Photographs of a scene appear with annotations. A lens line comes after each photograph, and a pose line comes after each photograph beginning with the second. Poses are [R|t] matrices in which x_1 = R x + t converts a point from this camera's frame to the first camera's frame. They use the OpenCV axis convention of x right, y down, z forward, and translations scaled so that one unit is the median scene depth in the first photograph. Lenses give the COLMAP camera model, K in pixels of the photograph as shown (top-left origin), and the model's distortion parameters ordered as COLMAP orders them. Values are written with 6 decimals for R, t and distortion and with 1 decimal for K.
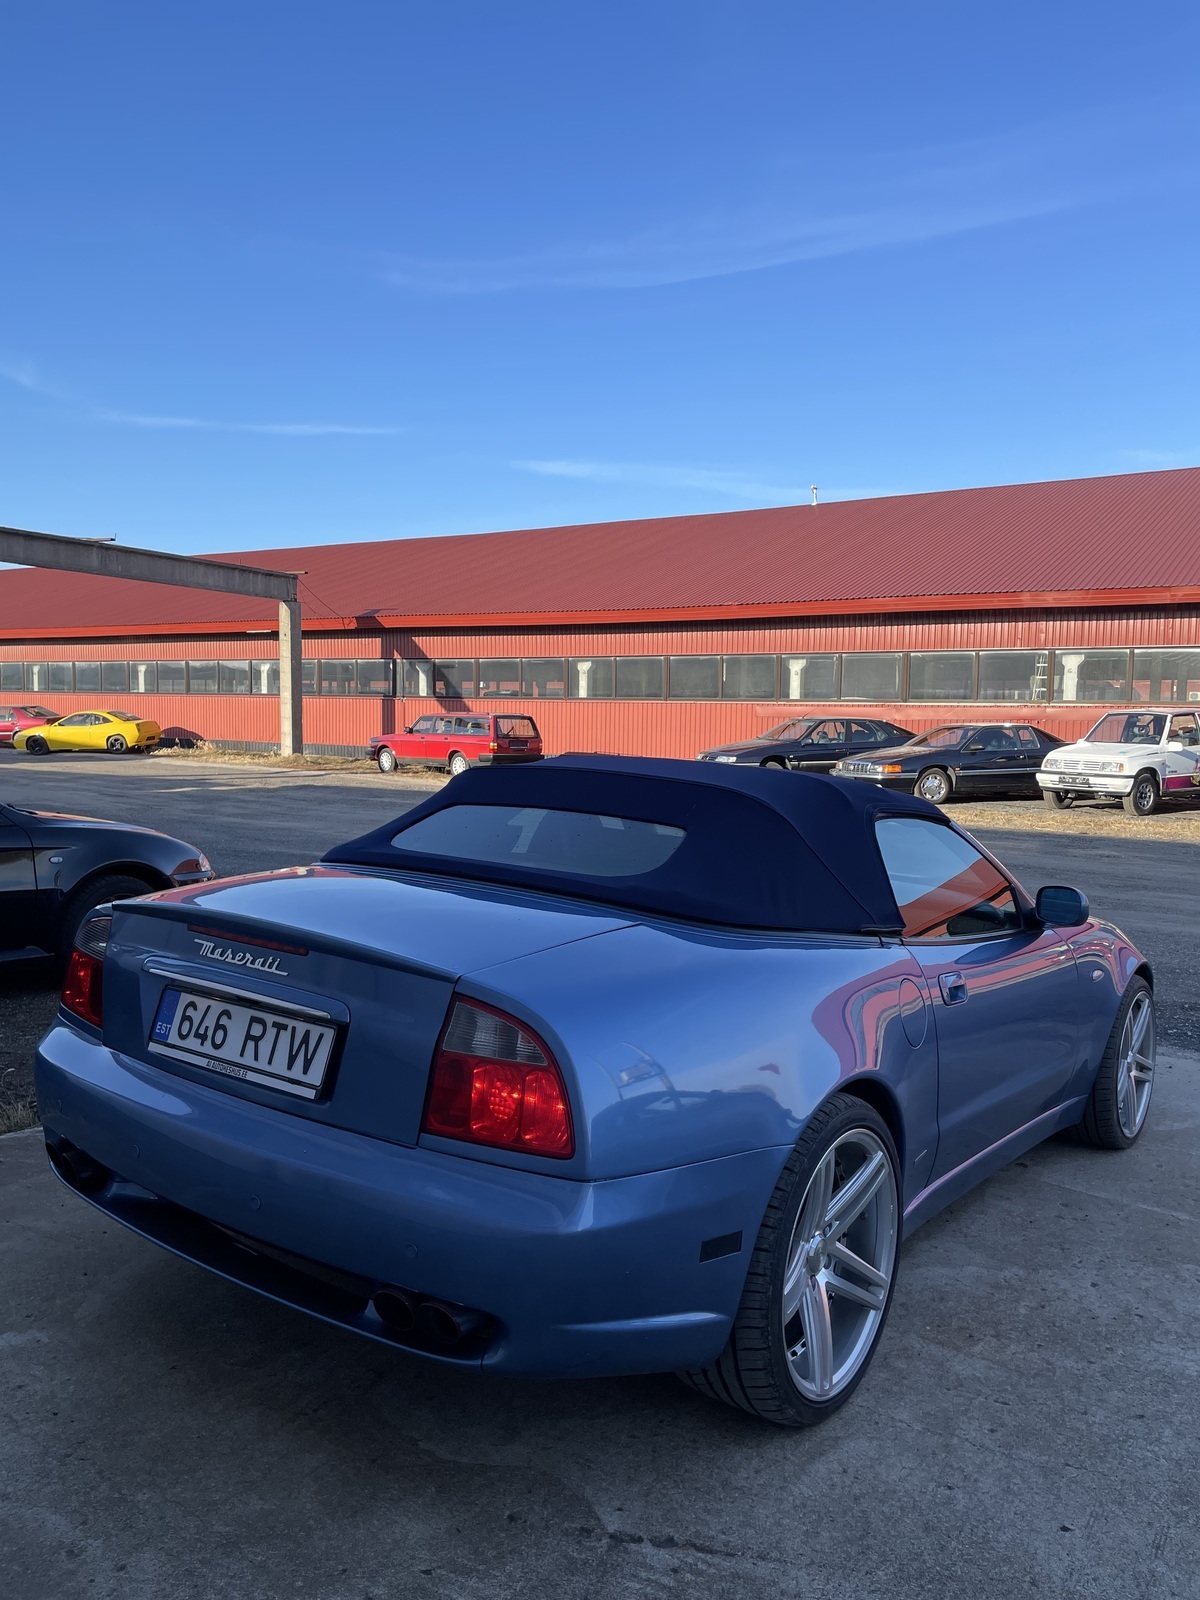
lens RADIAL K [[1194.2, 0, 619.4], [0, 1194.2, 811.5], [0, 0, 1]] dist [0.090453, -0.122299]
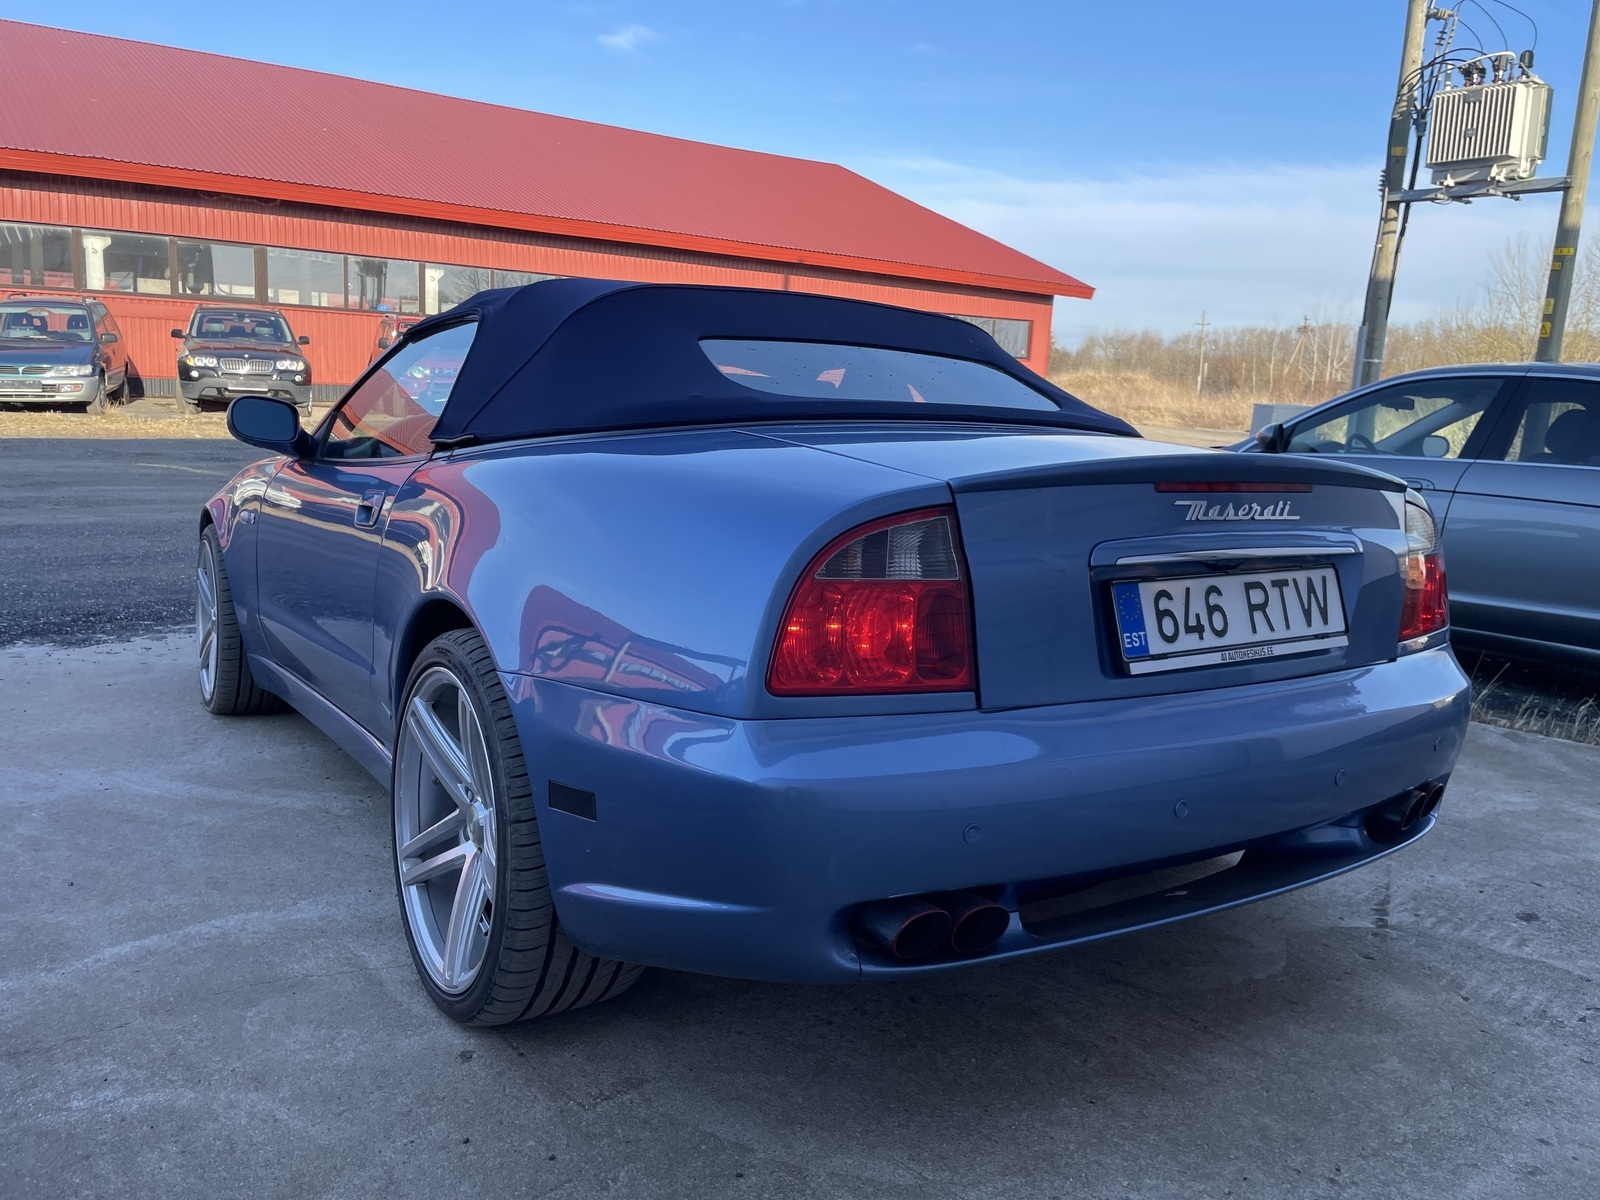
lens RADIAL K [[1194.2, 0, 816.4], [0, 1194.2, 578.2], [0, 0, 1]] dist [0.090453, -0.122299]
pose [[0.344371, -0.159970, 0.925104, -0.108745], [0.029348, 0.986729, 0.159701, 0.003128], [-0.938375, -0.027846, 0.344496, 0.095354]]
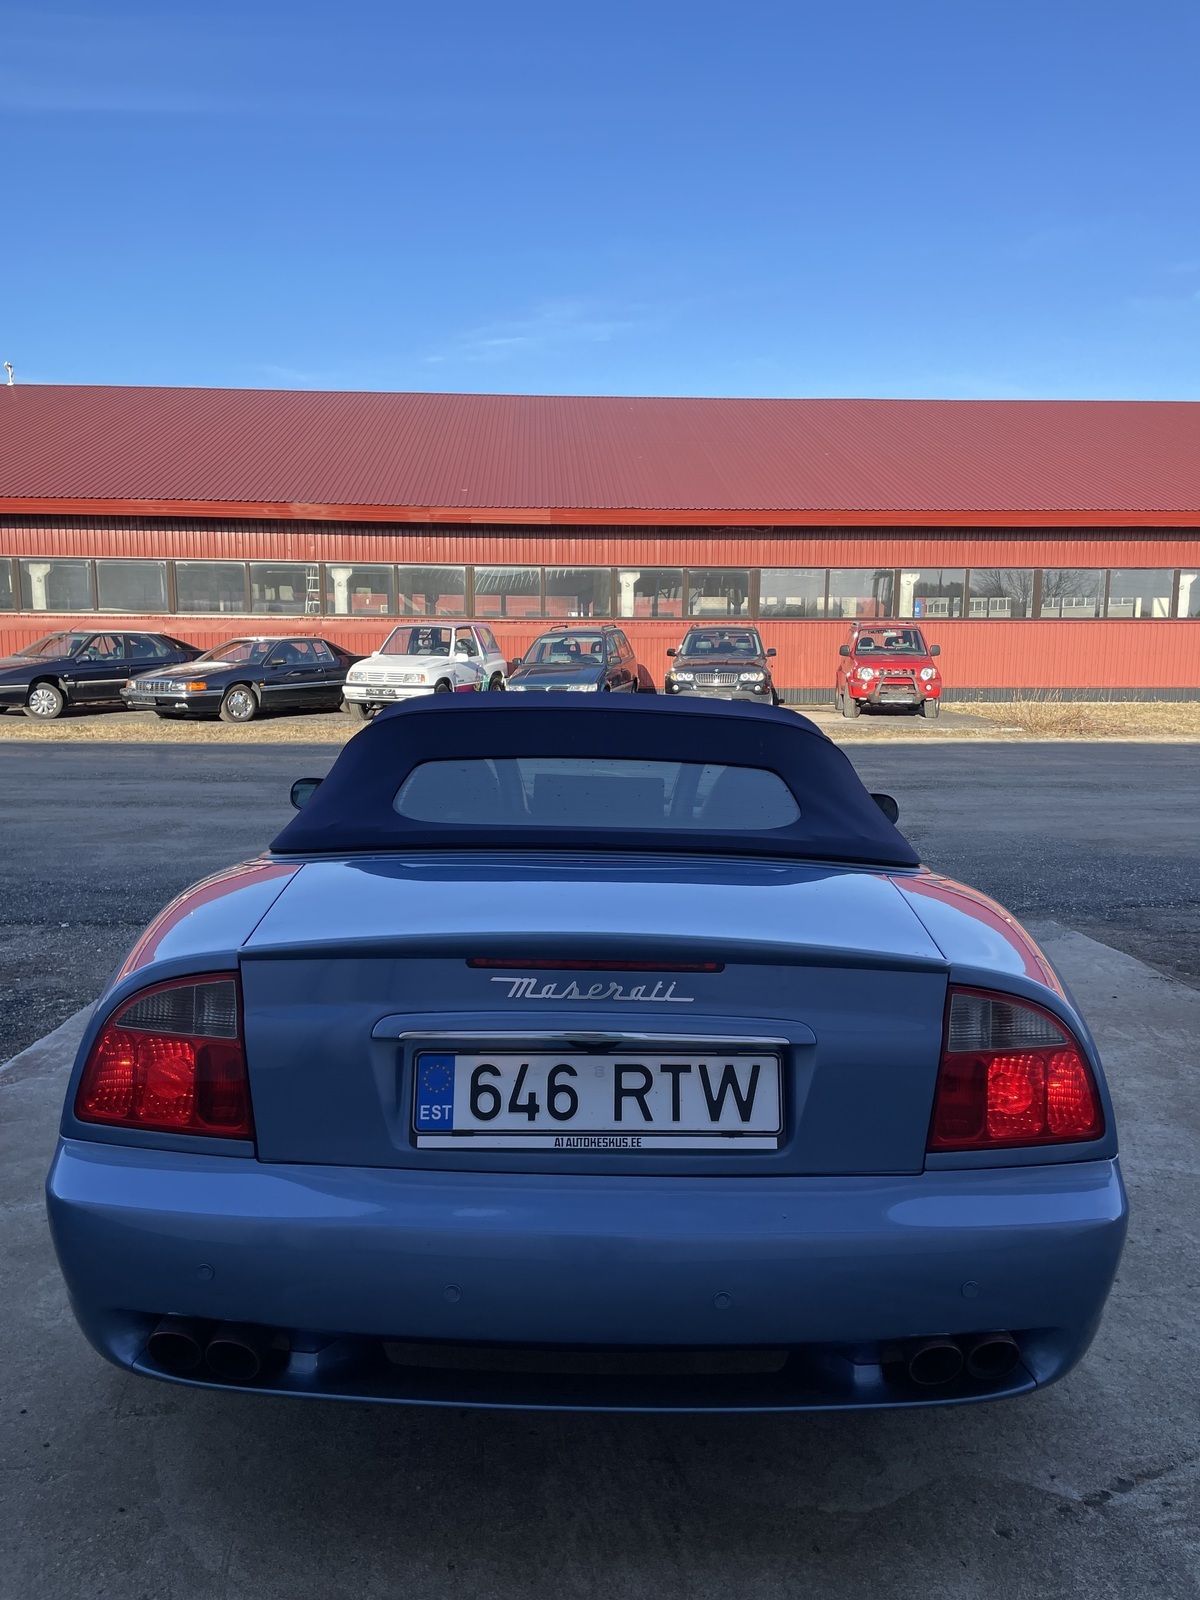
lens RADIAL K [[1194.2, 0, 619.4], [0, 1194.2, 811.5], [0, 0, 1]] dist [0.090453, -0.122299]
pose [[0.804502, -0.097958, 0.585816, -0.069450], [0.055352, 0.994379, 0.090260, -0.005040], [-0.591364, -0.040188, 0.805402, 0.039341]]
